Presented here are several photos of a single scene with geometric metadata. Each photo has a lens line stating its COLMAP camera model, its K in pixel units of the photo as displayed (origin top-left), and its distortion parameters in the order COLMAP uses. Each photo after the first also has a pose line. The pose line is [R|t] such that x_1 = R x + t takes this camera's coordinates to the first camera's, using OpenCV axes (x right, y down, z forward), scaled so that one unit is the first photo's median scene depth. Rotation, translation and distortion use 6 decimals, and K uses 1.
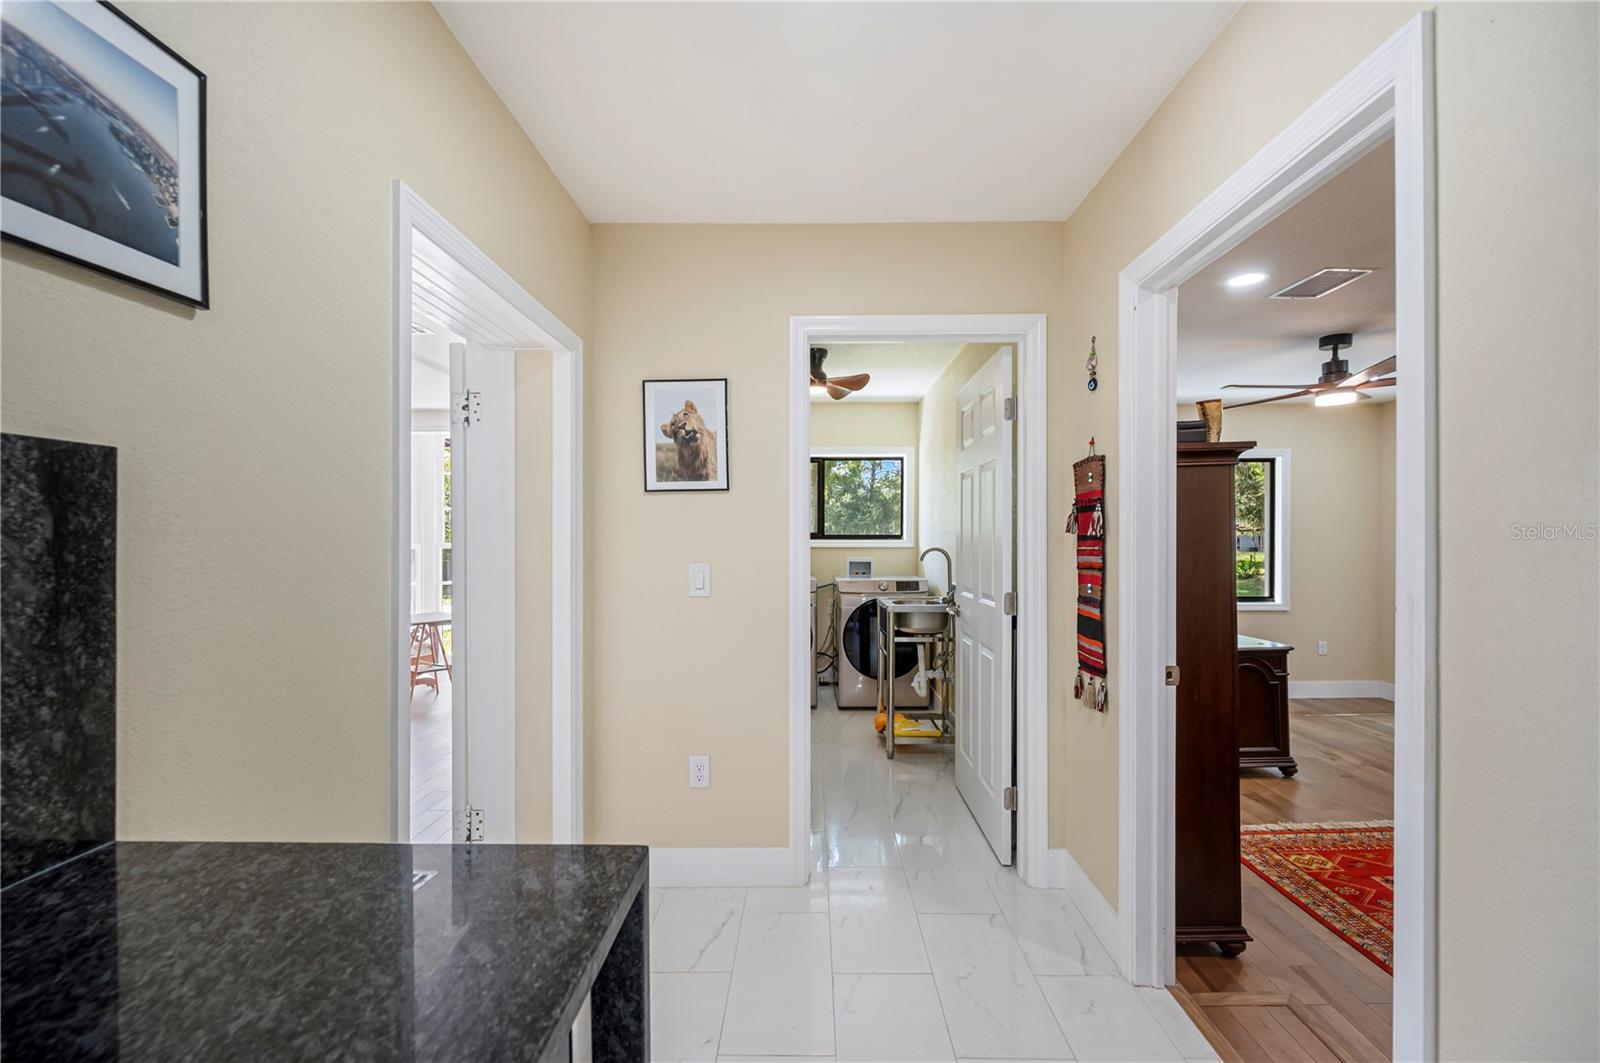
lens RADIAL K [[635.0, 0, 800.0], [0, 635.0, 531.5], [0, 0, 1]] dist [0.000057, -0.000001]
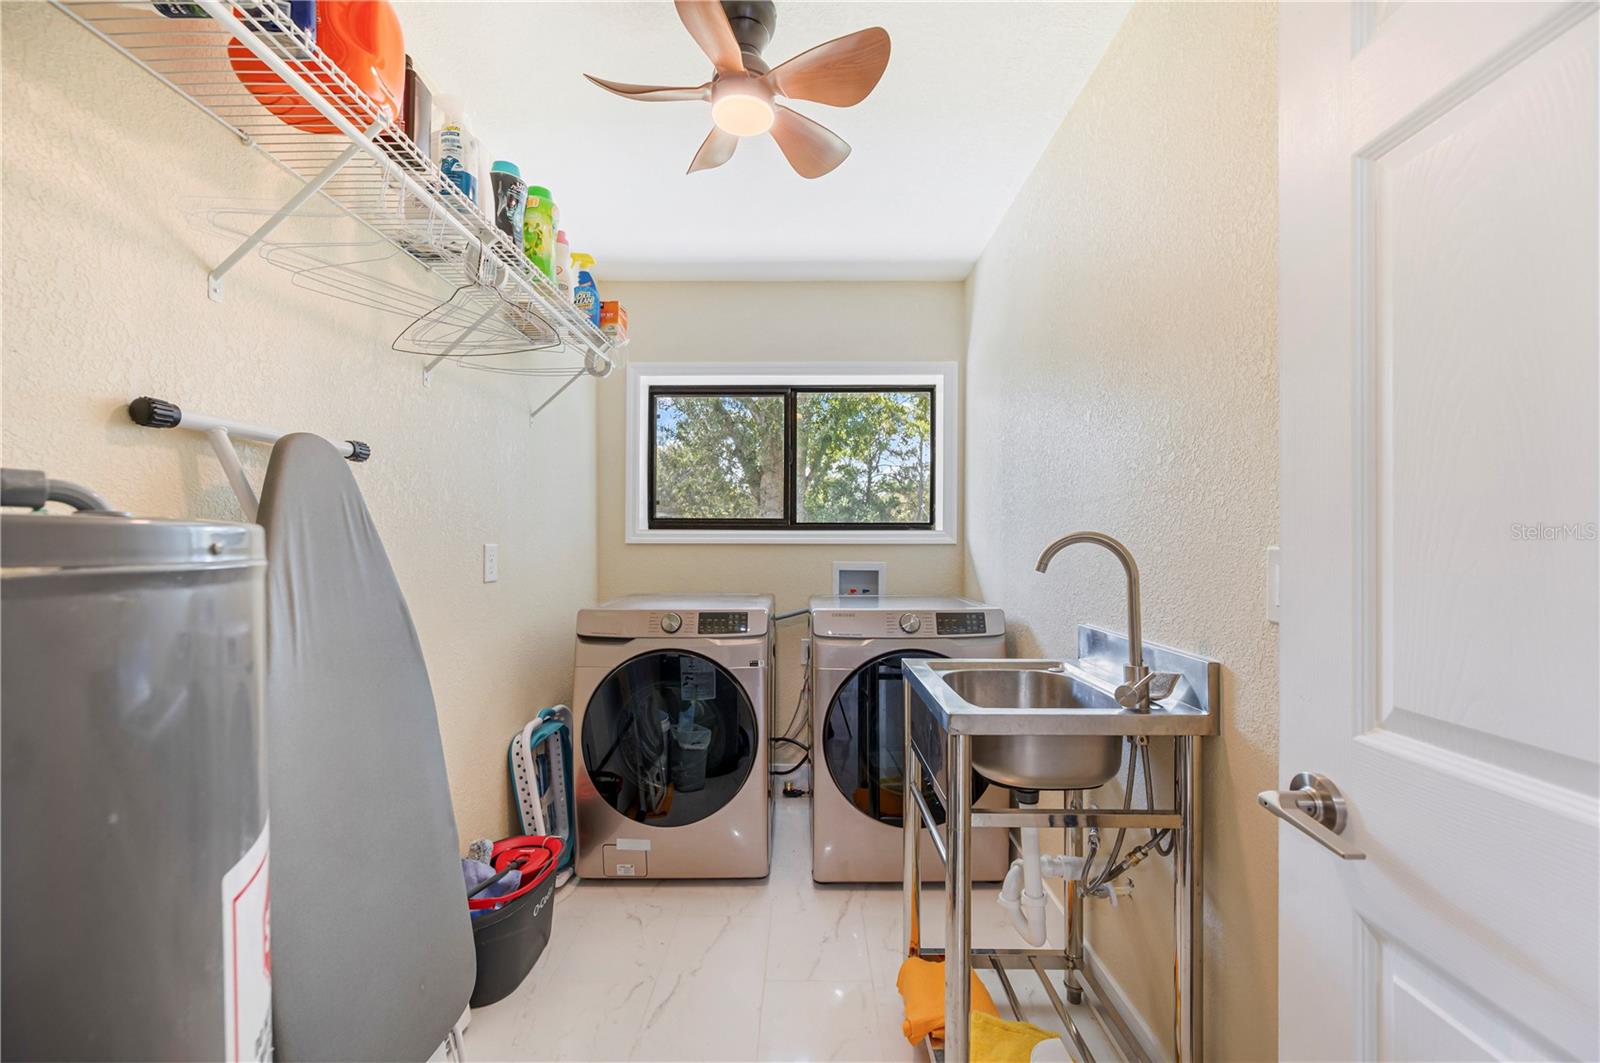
lens RADIAL K [[635.0, 0, 800.0], [0, 635.0, 531.5], [0, 0, 1]] dist [0.000057, -0.000001]
pose [[0.999977, -0.003193, 0.005921, 0.043731], [0.003226, 0.999979, -0.005589, 0.018424], [-0.005903, 0.005608, 0.999967, 0.485412]]
